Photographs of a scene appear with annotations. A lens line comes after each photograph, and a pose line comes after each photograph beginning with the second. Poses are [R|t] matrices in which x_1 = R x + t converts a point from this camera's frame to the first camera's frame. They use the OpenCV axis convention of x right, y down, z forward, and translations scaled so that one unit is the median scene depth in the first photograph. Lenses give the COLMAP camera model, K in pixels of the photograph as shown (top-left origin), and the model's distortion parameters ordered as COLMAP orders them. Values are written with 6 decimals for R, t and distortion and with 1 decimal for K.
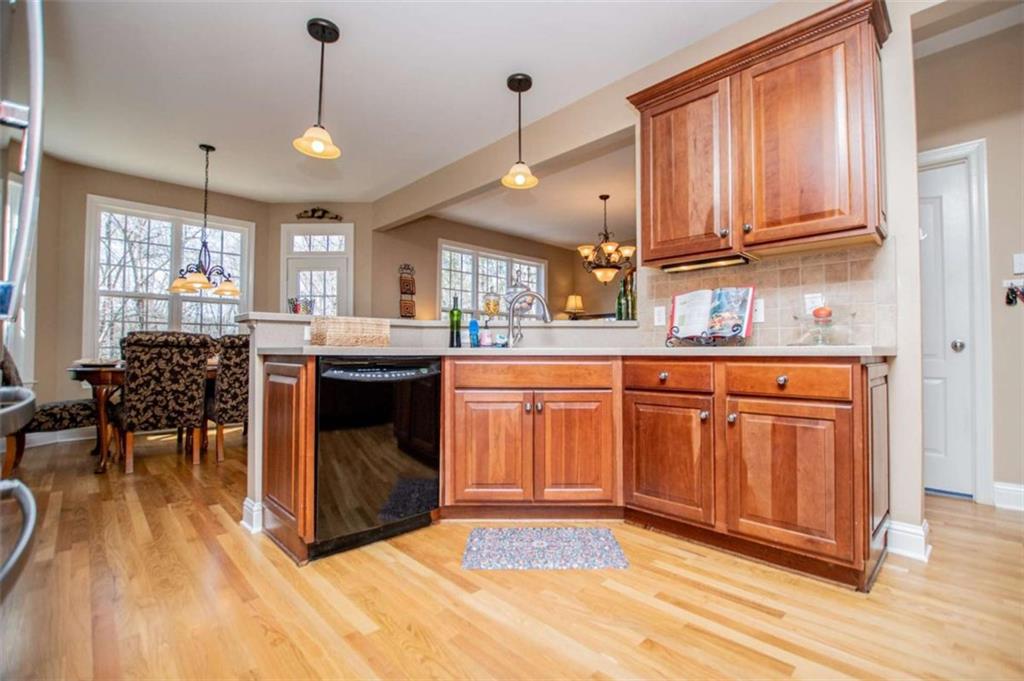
lens RADIAL K [[460.0, 0, 513.9], [0, 460.0, 332.9], [0, 0, 1]] dist [-0.028458, 0.003475]
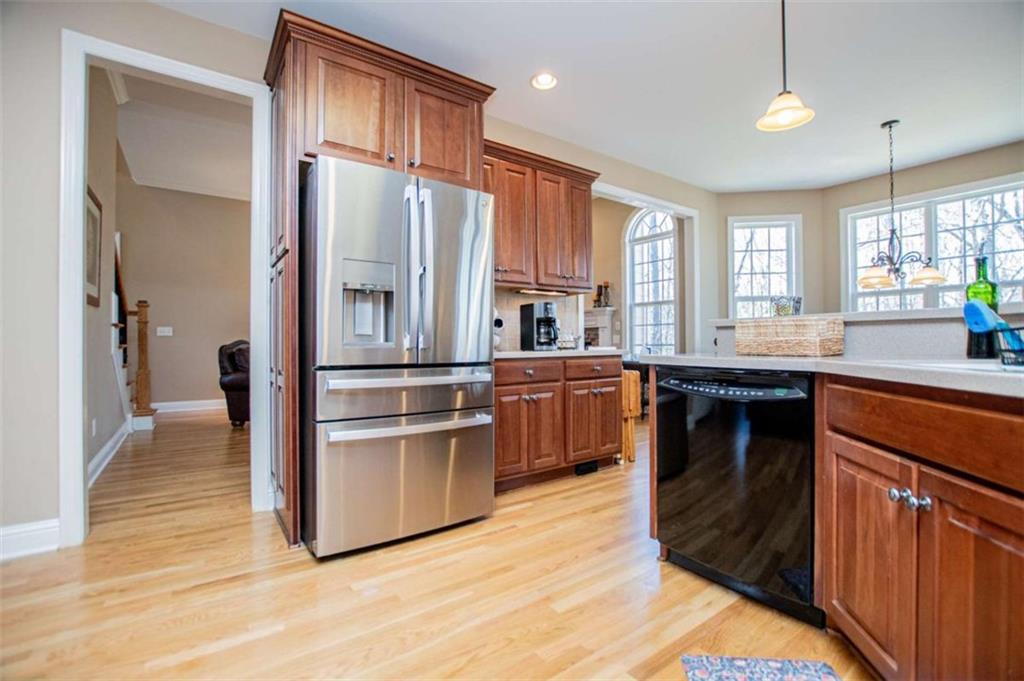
lens RADIAL K [[460.0, 0, 513.7], [0, 460.0, 341.3], [0, 0, 1]] dist [-0.028458, 0.003475]
pose [[-0.143049, -0.009963, -0.989666, 0.577582], [0.043200, 0.998933, -0.016300, -0.000114], [0.988772, -0.045085, -0.142466, 0.742700]]
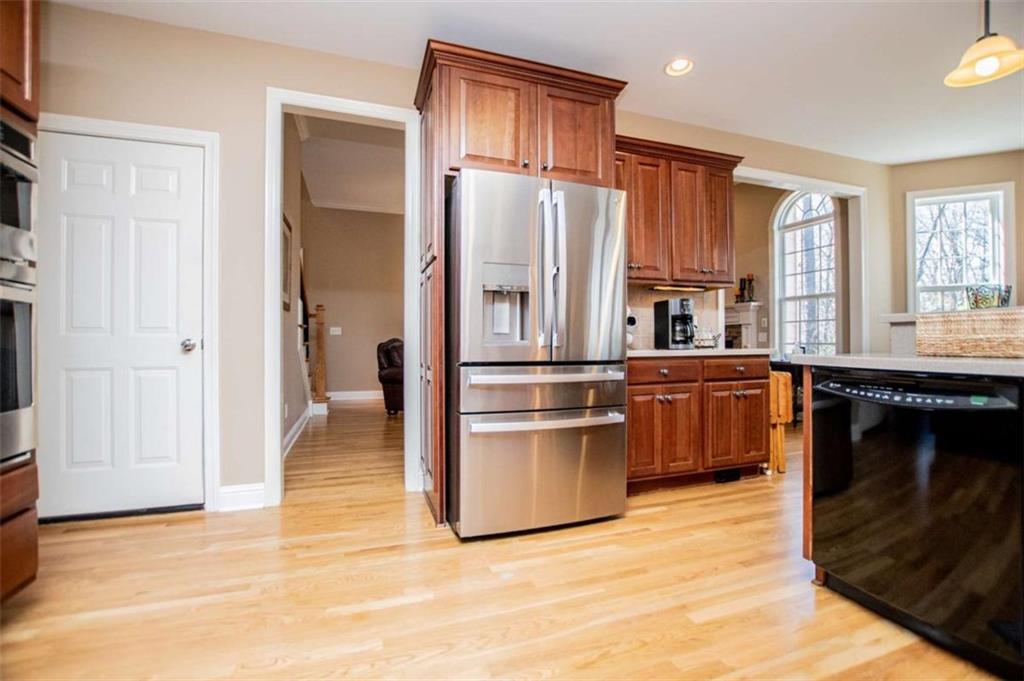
lens RADIAL K [[460.0, 0, 515.0], [0, 460.0, 340.7], [0, 0, 1]] dist [-0.028458, 0.003475]
pose [[-0.408304, -0.007363, -0.912816, 0.591750], [0.036989, 0.999013, -0.024603, -0.000559], [0.912096, -0.043810, -0.407629, 0.740273]]
